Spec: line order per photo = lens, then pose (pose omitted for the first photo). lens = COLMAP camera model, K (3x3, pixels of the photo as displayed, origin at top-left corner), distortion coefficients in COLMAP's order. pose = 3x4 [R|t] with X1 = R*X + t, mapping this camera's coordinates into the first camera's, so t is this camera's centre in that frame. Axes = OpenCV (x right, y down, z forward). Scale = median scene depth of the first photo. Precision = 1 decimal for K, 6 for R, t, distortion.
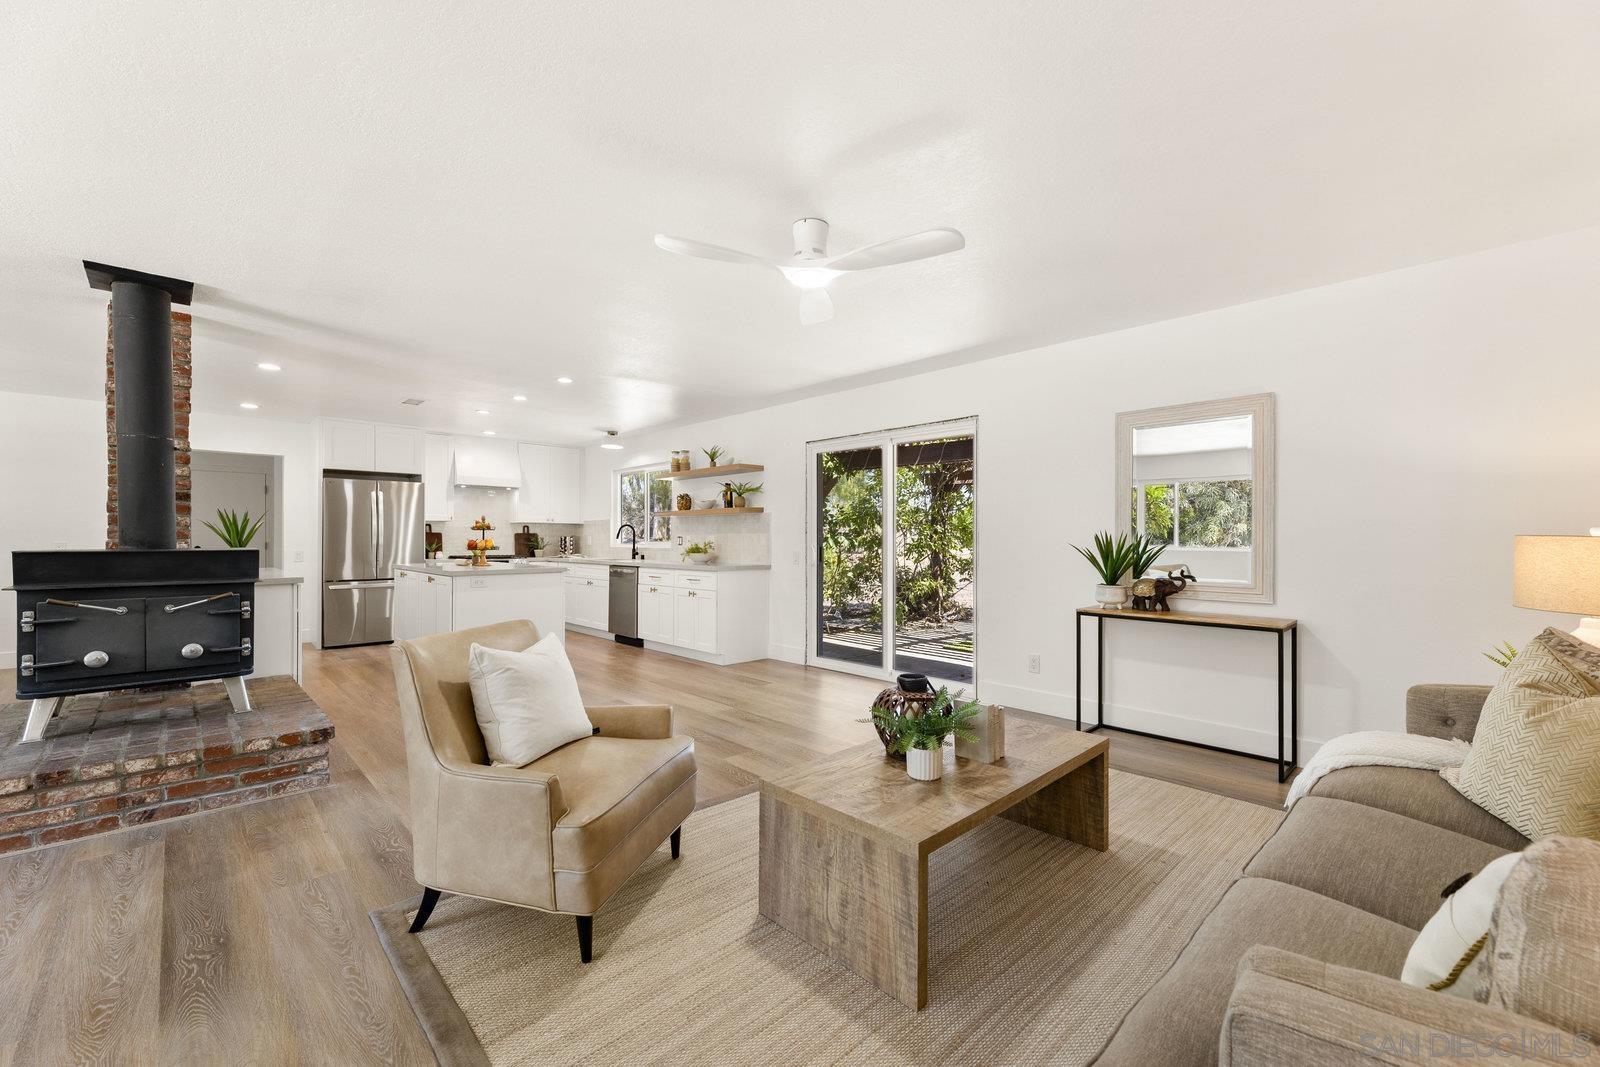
lens RADIAL K [[643.3, 0, 805.2], [0, 643.3, 537.8], [0, 0, 1]] dist [0.001024, 0.000134]
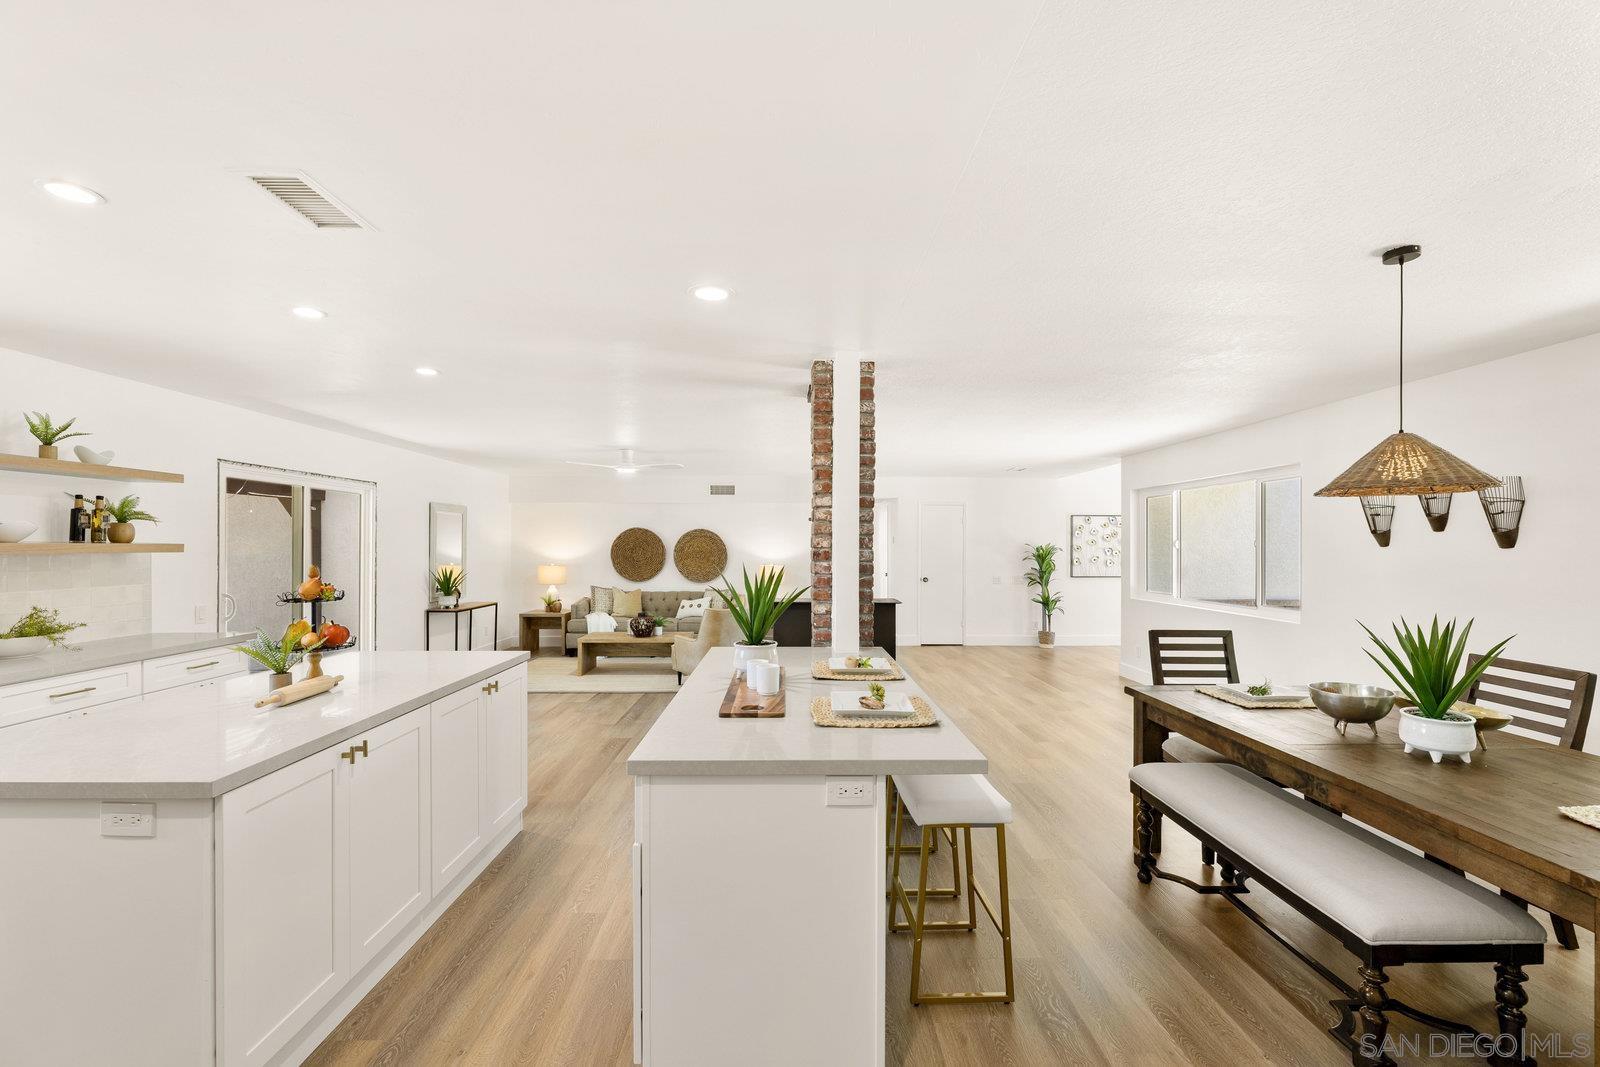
lens RADIAL K [[671.4, 0, 799.7], [0, 671.4, 535.9], [0, 0, 1]] dist [0.001059, 0.000423]
pose [[-0.728803, 0.006154, 0.684695, -0.964200], [-0.004301, 0.999899, -0.013566, -0.046974], [-0.684709, -0.012832, -0.728703, 1.032863]]
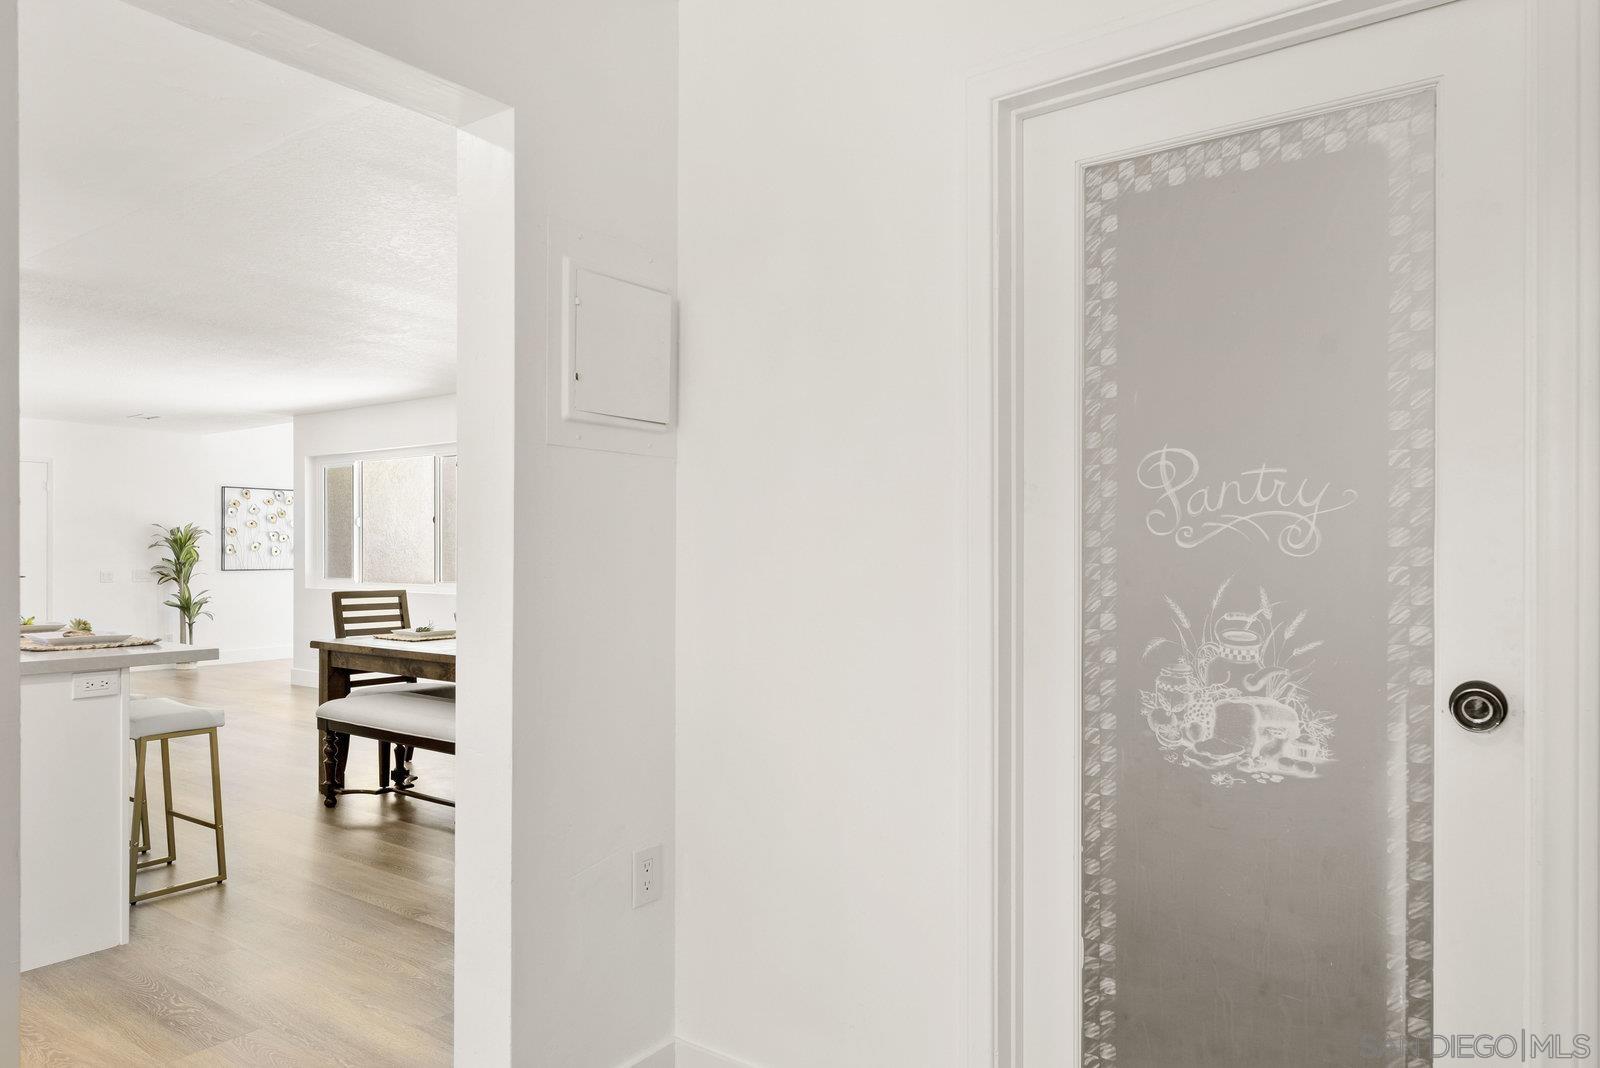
lens RADIAL K [[1021.3, 0, 797.8], [0, 1021.3, 567.7], [0, 0, 1]] dist [0.002047, -0.000331]
pose [[-0.986695, -0.001740, -0.162574, -1.040158], [-0.004581, 0.999843, 0.017102, -0.015591], [0.162519, 0.017620, -0.986548, 1.338108]]
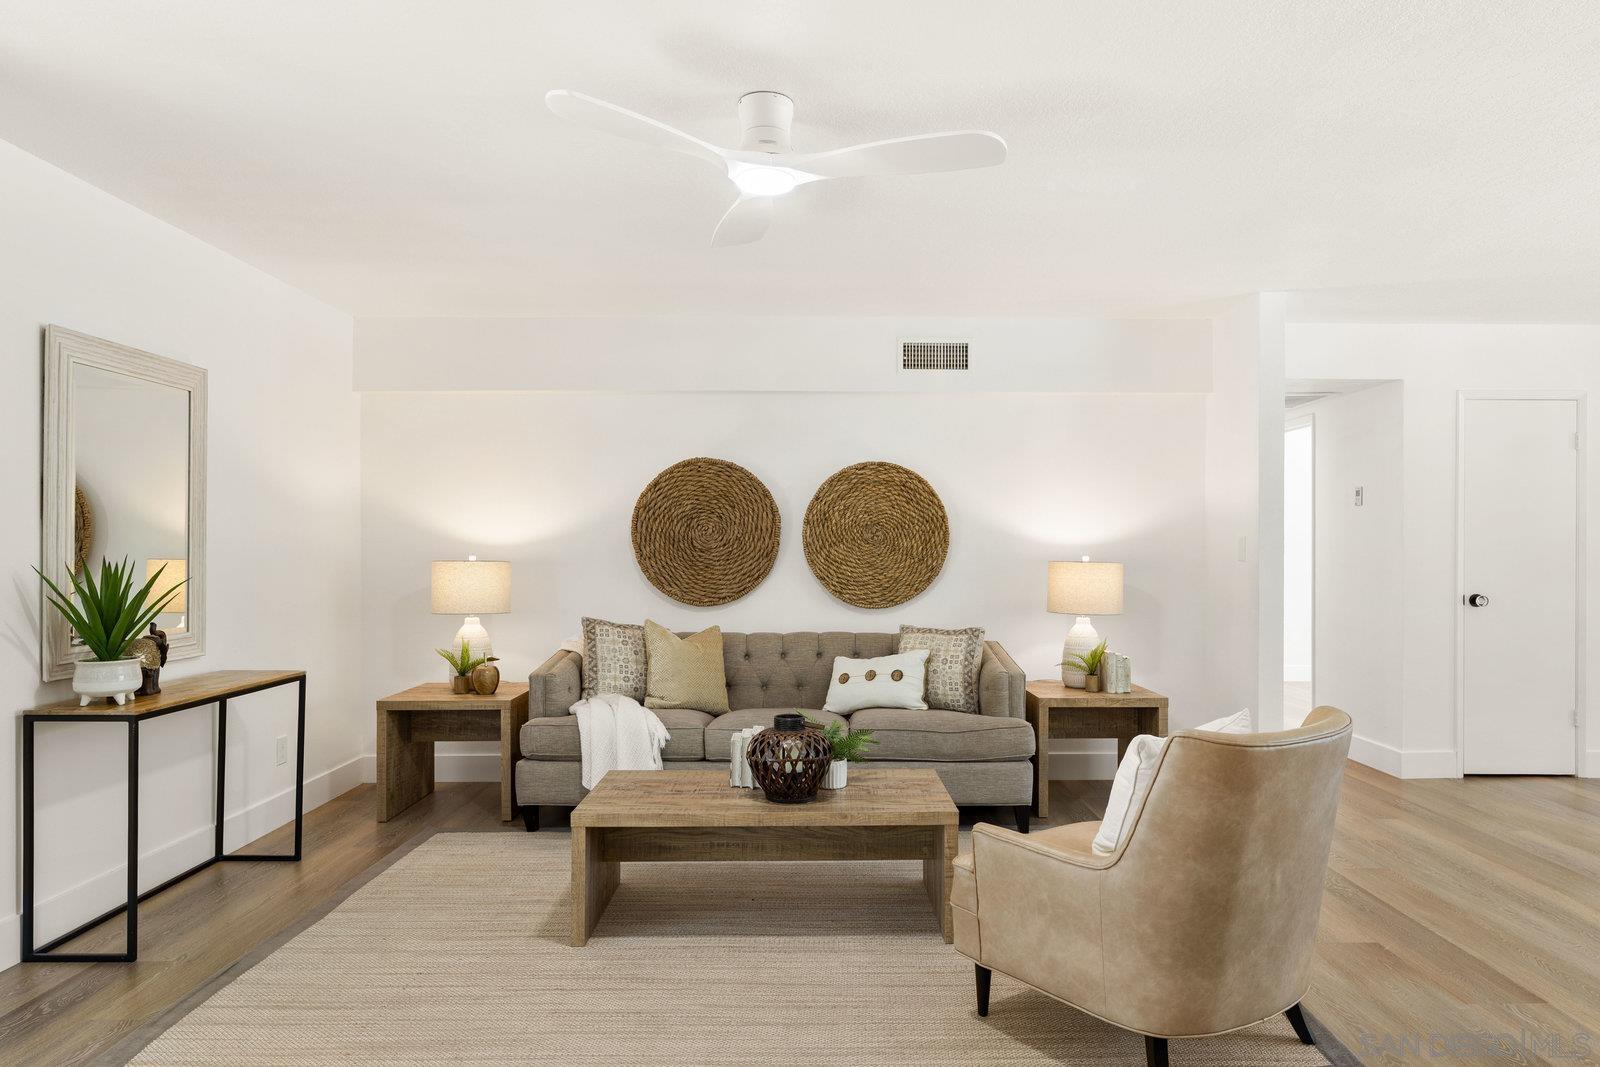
lens RADIAL K [[1008.1, 0, 837.1], [0, 1008.1, 547.3], [0, 0, 1]] dist [0.008995, 0.001482]
pose [[-0.730267, -0.003394, 0.683153, -0.317307], [-0.003404, 0.999993, 0.001329, -0.013108], [-0.683153, -0.001355, -0.730274, 0.716528]]
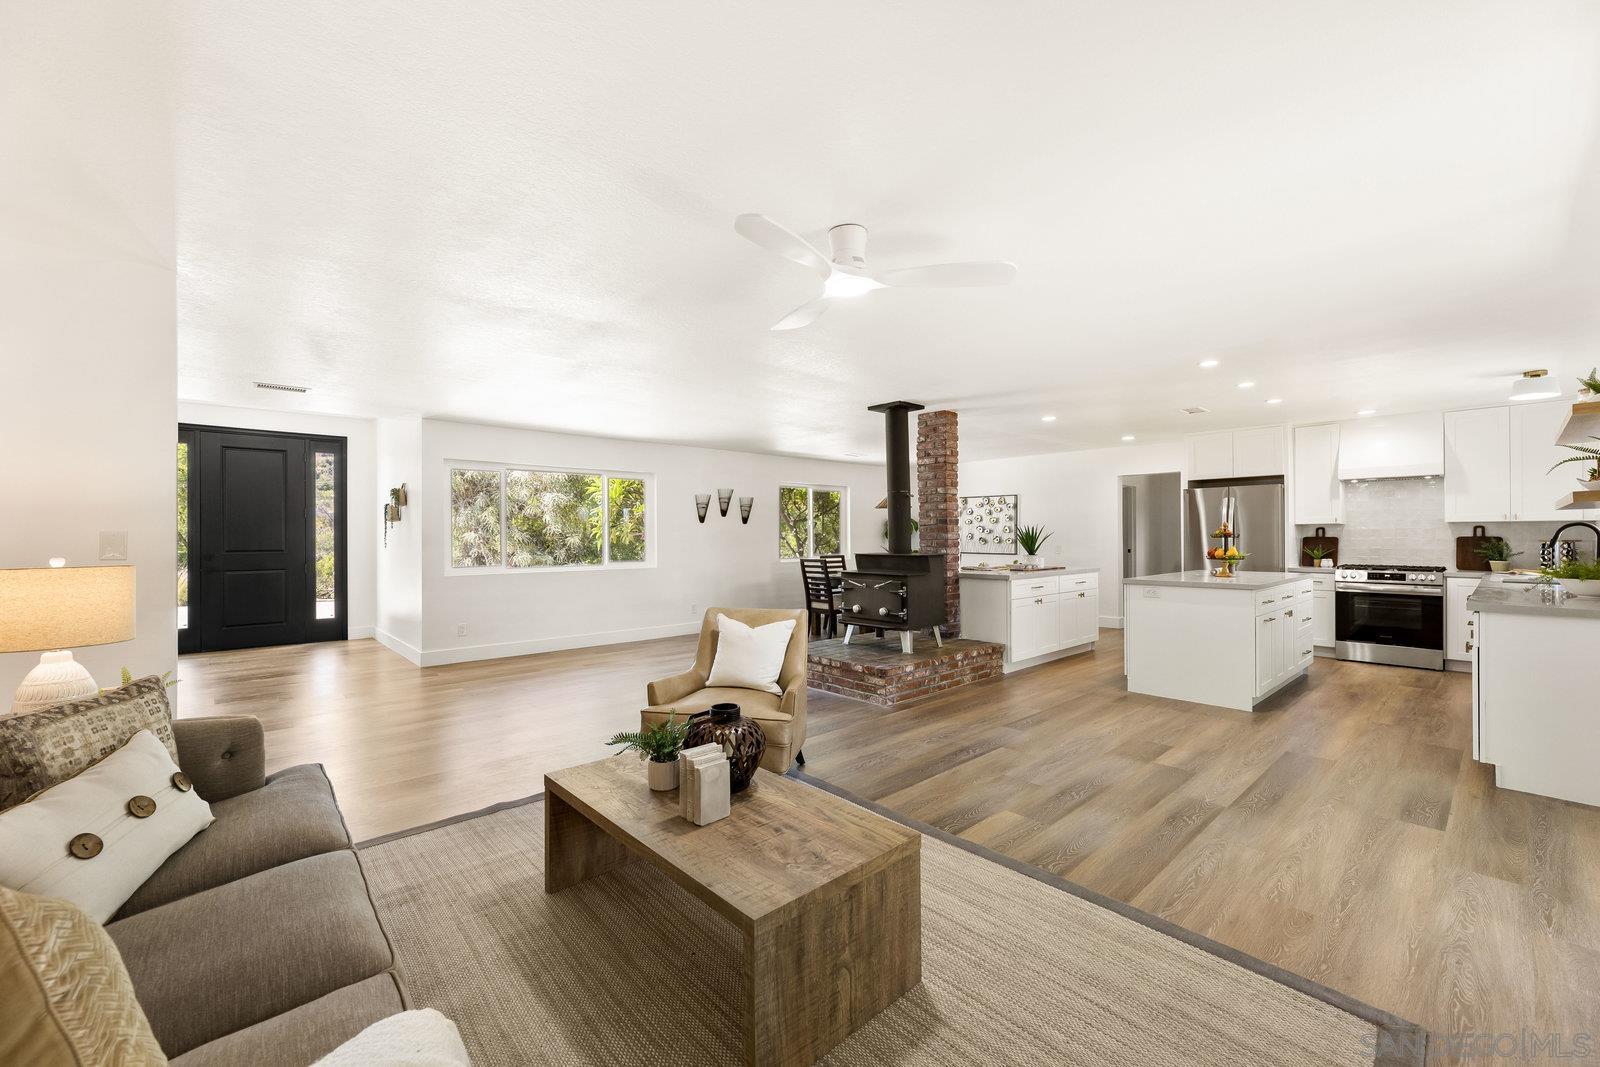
lens RADIAL K [[643.3, 0, 805.2], [0, 643.3, 537.8], [0, 0, 1]] dist [0.001024, 0.000134]
pose [[-0.029346, -0.000330, -0.999569, 0.400830], [0.006384, 0.999979, -0.000518, -0.014274], [0.999549, -0.006396, -0.029344, 0.403762]]
